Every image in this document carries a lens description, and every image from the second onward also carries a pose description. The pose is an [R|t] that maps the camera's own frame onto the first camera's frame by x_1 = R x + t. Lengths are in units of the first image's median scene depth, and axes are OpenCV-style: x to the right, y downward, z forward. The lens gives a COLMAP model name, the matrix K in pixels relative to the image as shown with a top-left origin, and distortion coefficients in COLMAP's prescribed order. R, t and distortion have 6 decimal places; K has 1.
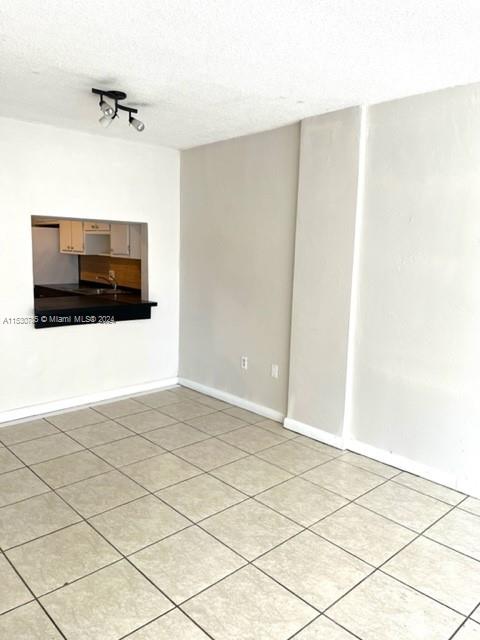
lens RADIAL K [[478.7, 0, 237.2], [0, 478.7, 310.7], [0, 0, 1]] dist [0.049968, -0.049984]
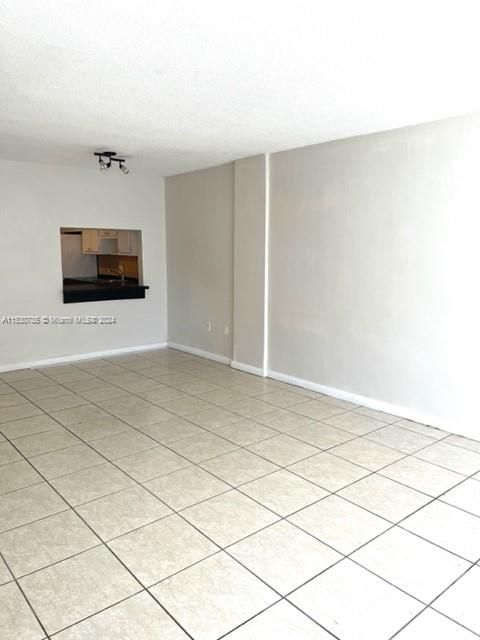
lens RADIAL K [[478.7, 0, 242.0], [0, 478.7, 315.1], [0, 0, 1]] dist [0.049968, -0.049984]
pose [[0.998544, -0.018441, -0.050690, 0.177679], [0.019172, 0.999718, 0.013980, 0.052571], [0.050417, -0.014931, 0.998617, -0.400754]]
